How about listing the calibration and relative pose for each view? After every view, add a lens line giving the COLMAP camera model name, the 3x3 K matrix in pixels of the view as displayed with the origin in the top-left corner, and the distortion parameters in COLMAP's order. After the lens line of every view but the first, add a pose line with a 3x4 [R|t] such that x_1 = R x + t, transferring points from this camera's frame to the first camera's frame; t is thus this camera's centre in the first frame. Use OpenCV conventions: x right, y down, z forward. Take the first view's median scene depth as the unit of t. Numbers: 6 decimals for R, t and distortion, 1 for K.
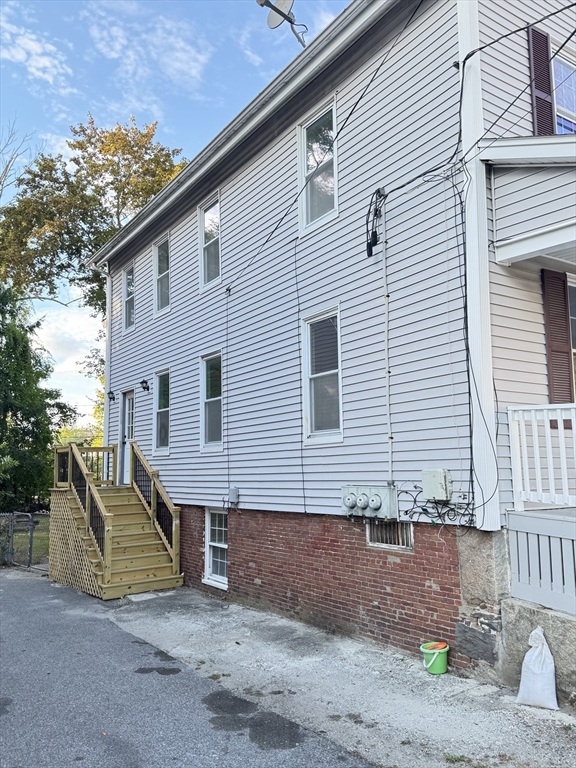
lens RADIAL K [[628.5, 0, 293.9], [0, 628.5, 384.1], [0, 0, 1]] dist [0.017432, -0.022258]
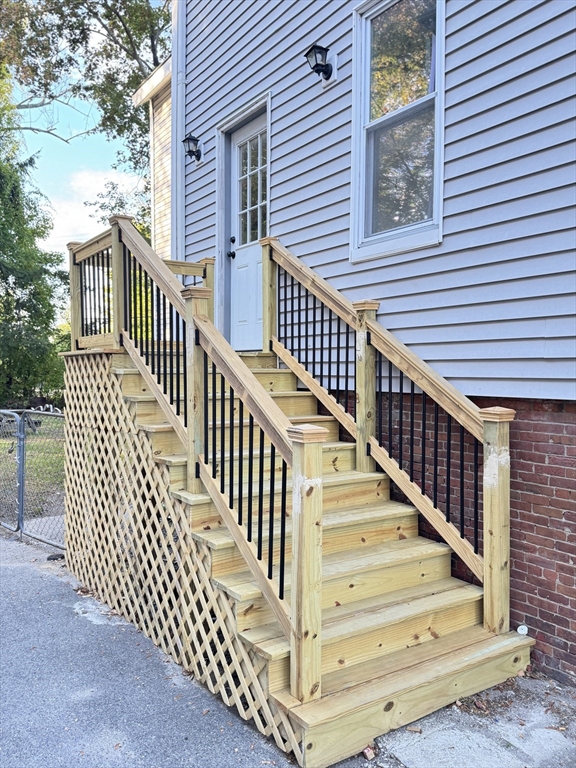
lens RADIAL K [[628.5, 0, 284.6], [0, 628.5, 388.0], [0, 0, 1]] dist [0.017432, -0.022258]
pose [[0.999559, 0.026931, -0.012487, -0.220747], [-0.024622, 0.987124, 0.158051, 0.111414], [0.016582, -0.157674, 0.987352, 0.555108]]
